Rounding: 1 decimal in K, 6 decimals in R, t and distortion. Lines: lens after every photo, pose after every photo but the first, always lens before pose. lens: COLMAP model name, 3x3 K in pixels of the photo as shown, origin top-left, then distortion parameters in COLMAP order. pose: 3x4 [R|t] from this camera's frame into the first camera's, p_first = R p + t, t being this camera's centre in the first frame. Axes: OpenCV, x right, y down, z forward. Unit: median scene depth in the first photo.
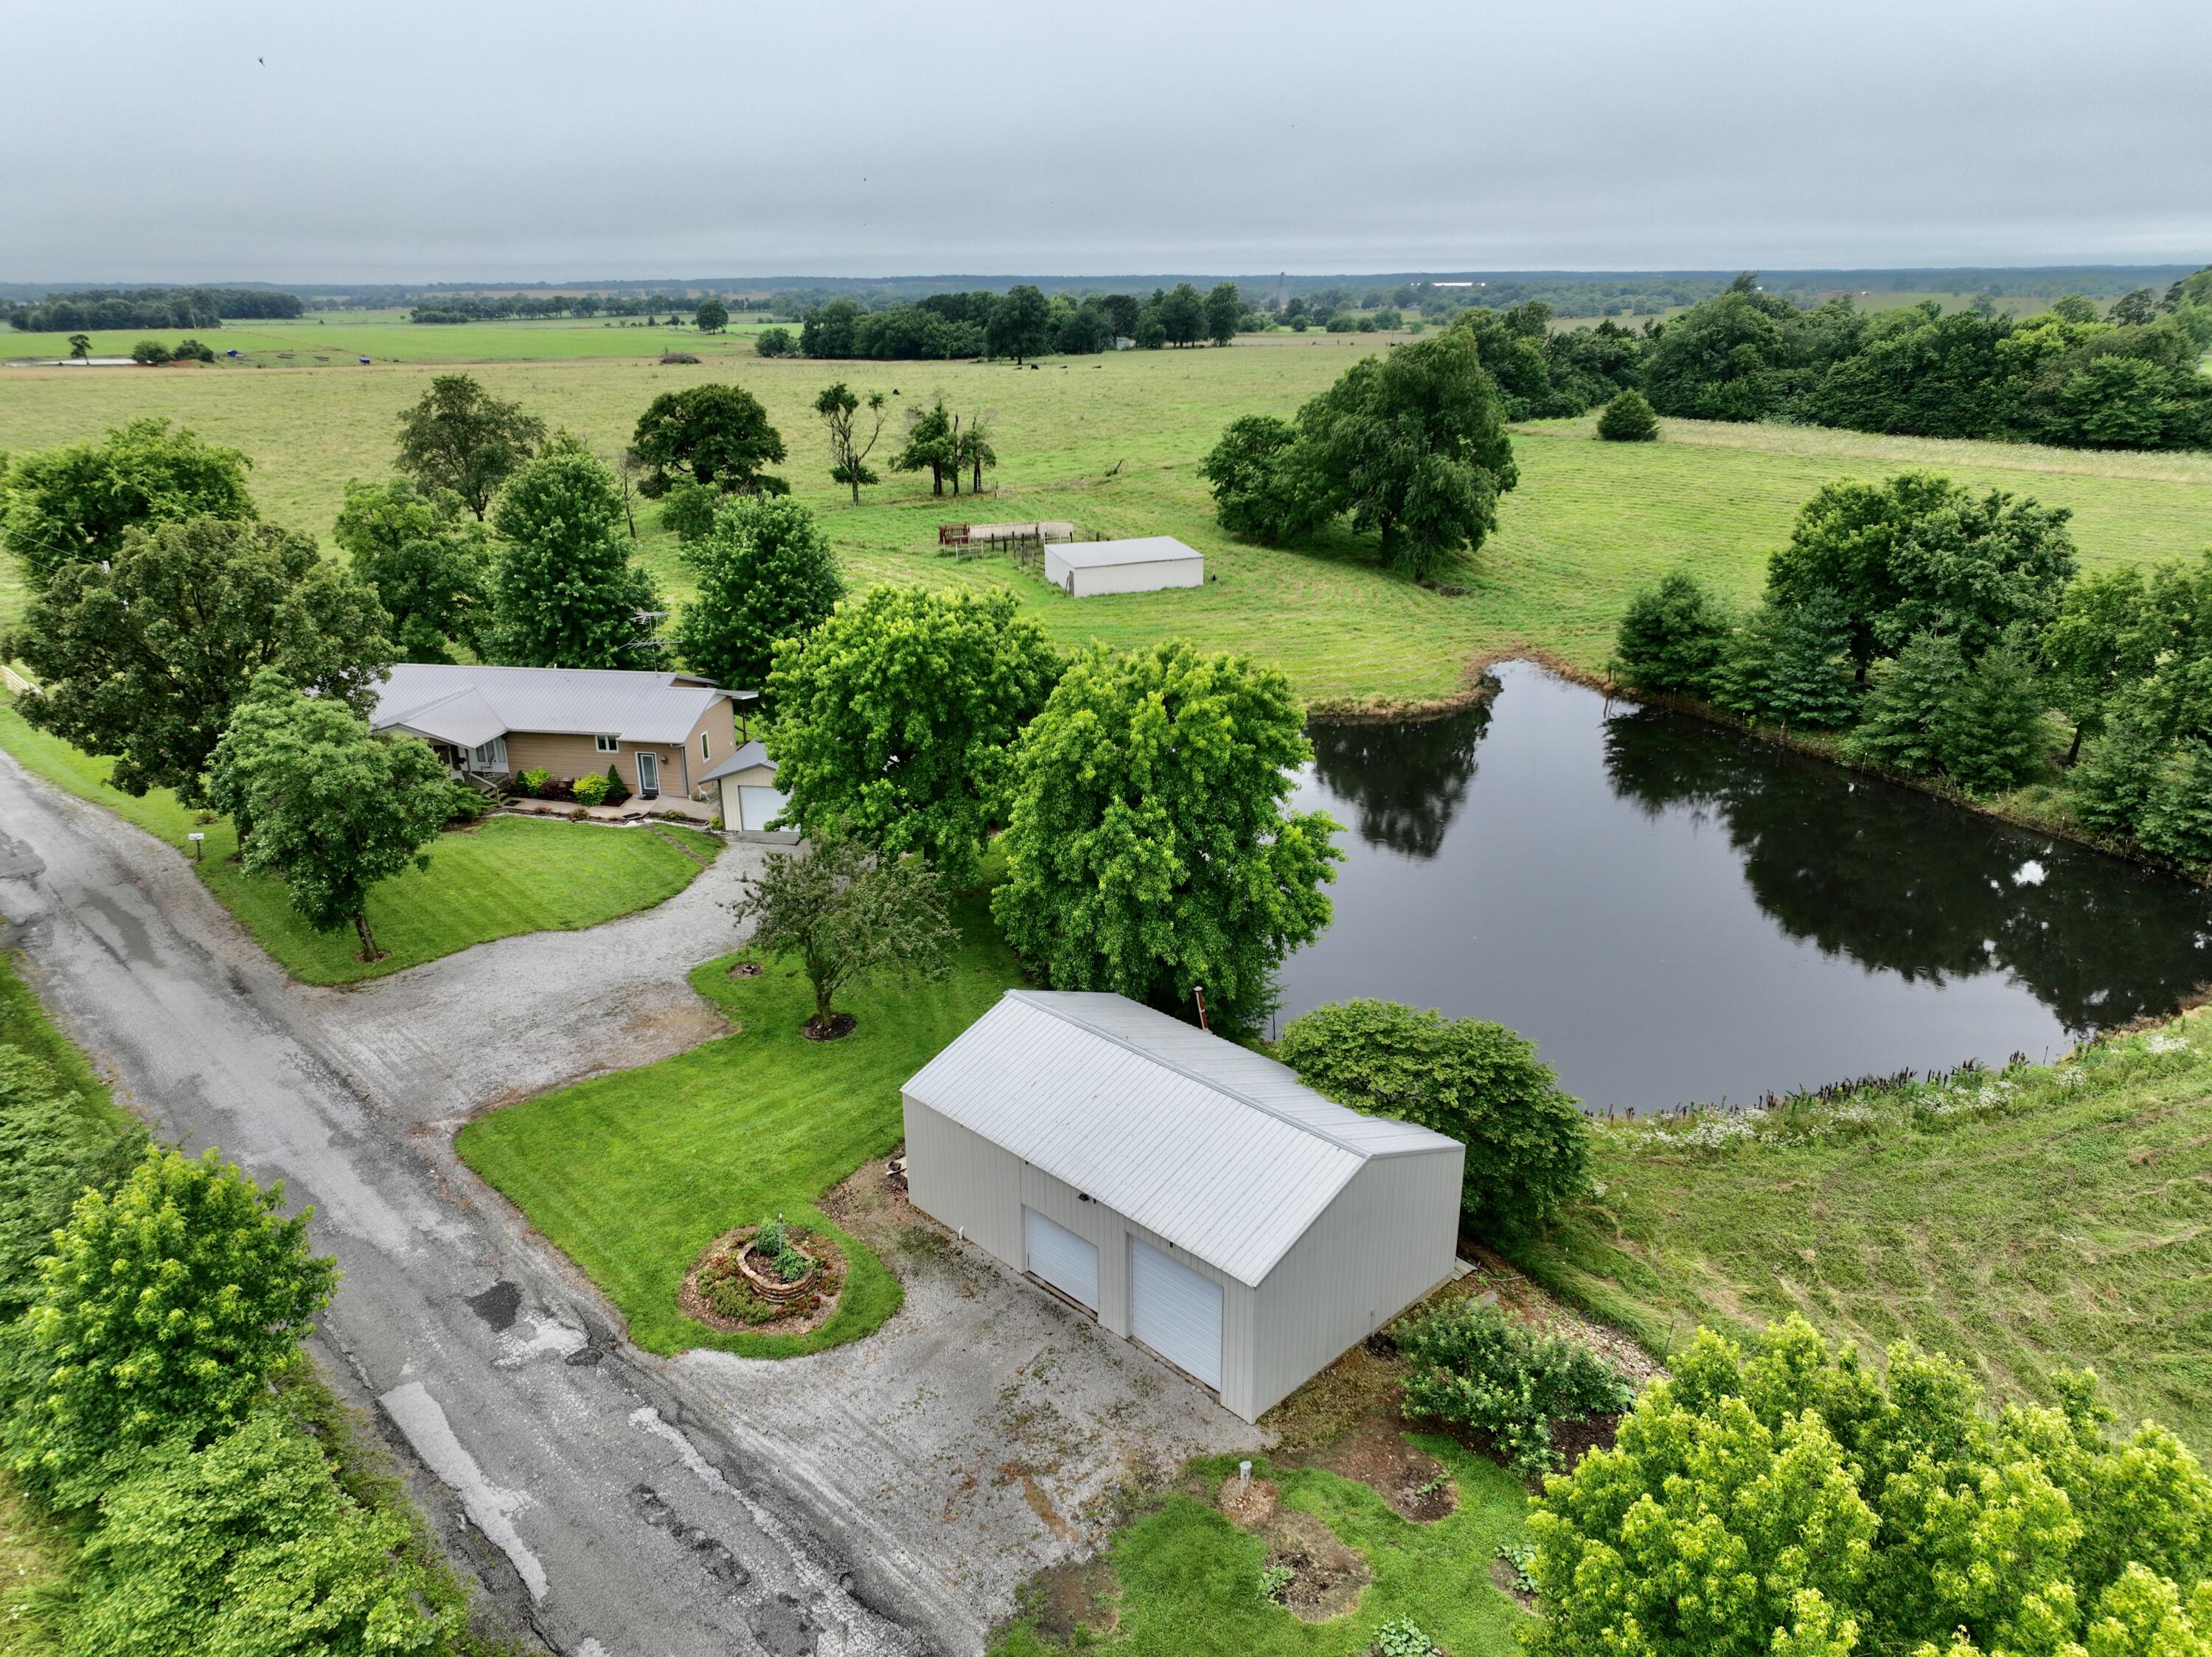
lens RADIAL K [[1559.0, 0, 1114.3], [0, 1559.0, 833.5], [0, 0, 1]] dist [0.000658, 0.016045]
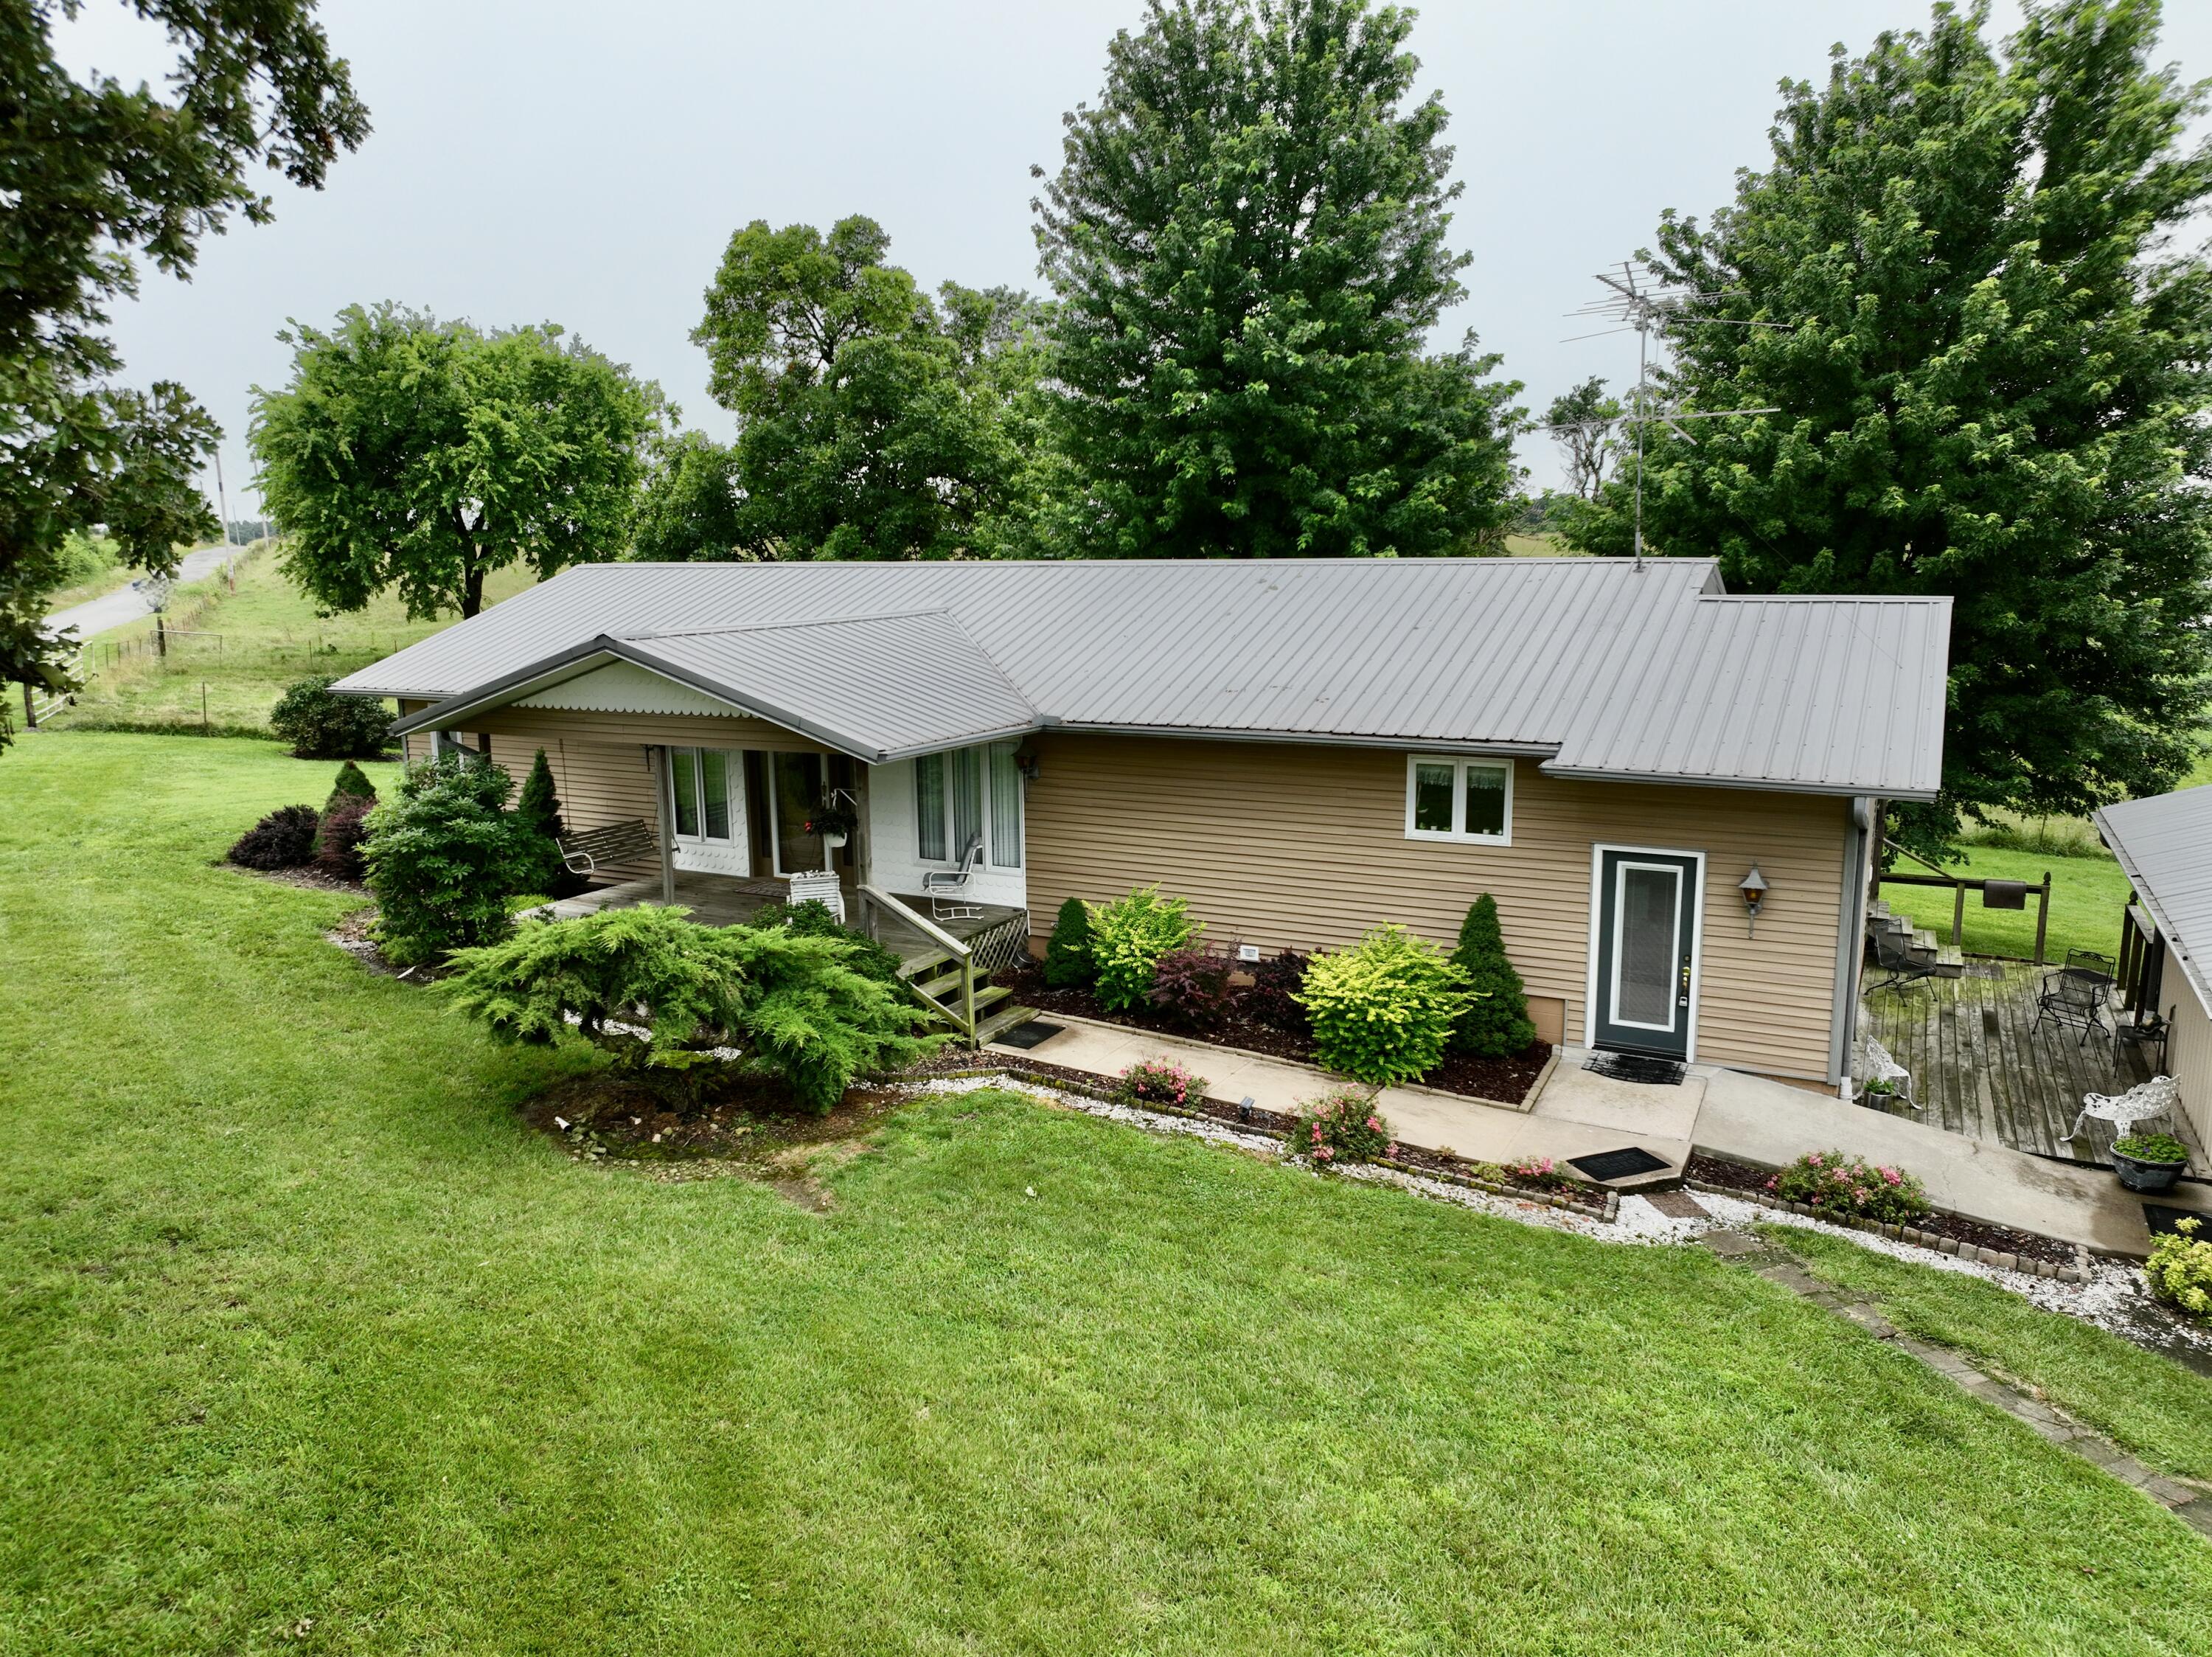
lens RADIAL K [[1559.0, 0, 1108.2], [0, 1559.0, 832.1], [0, 0, 1]] dist [0.000658, 0.016045]
pose [[0.948561, 0.055933, -0.311615, -0.283964], [-0.104692, 0.984314, -0.142006, -0.016178], [0.298784, 0.167325, 0.939537, 0.730142]]
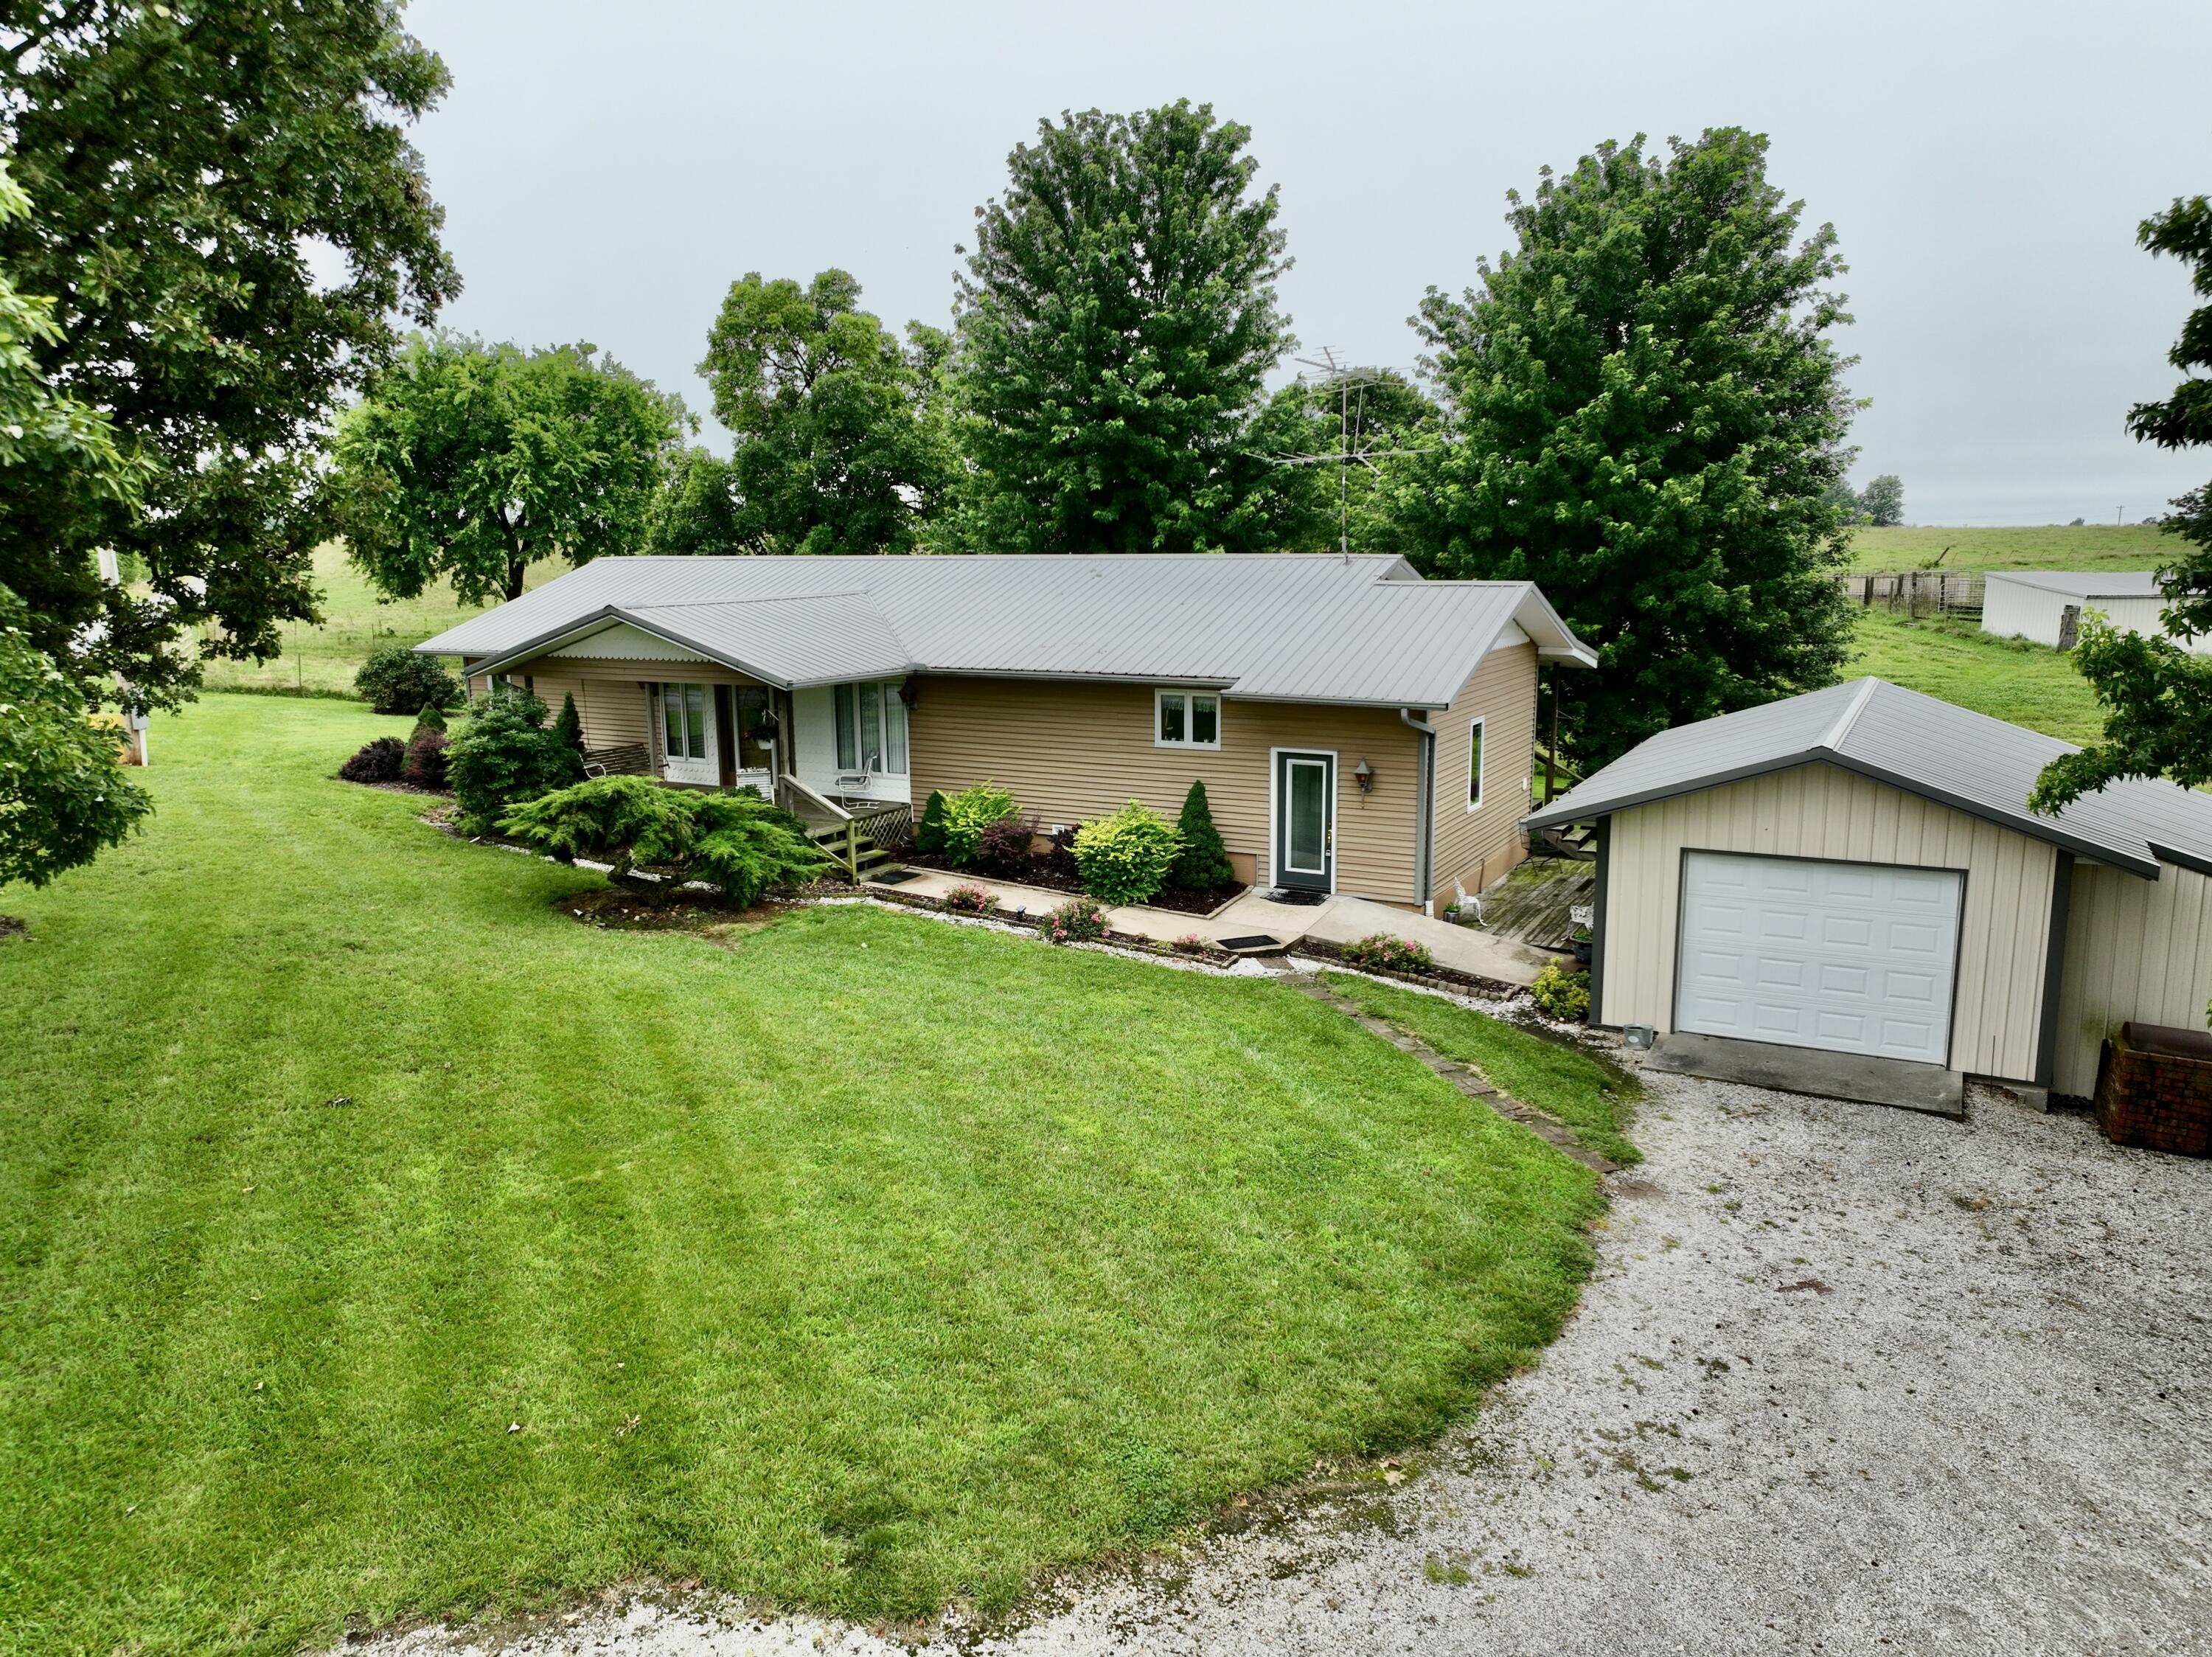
lens RADIAL K [[1559.0, 0, 1107.1], [0, 1559.0, 831.4], [0, 0, 1]] dist [0.000658, 0.016045]
pose [[0.941297, 0.062373, -0.331767, -0.217943], [-0.113237, 0.984182, -0.136249, 0.009748], [0.318021, 0.165819, 0.933470, 0.653726]]
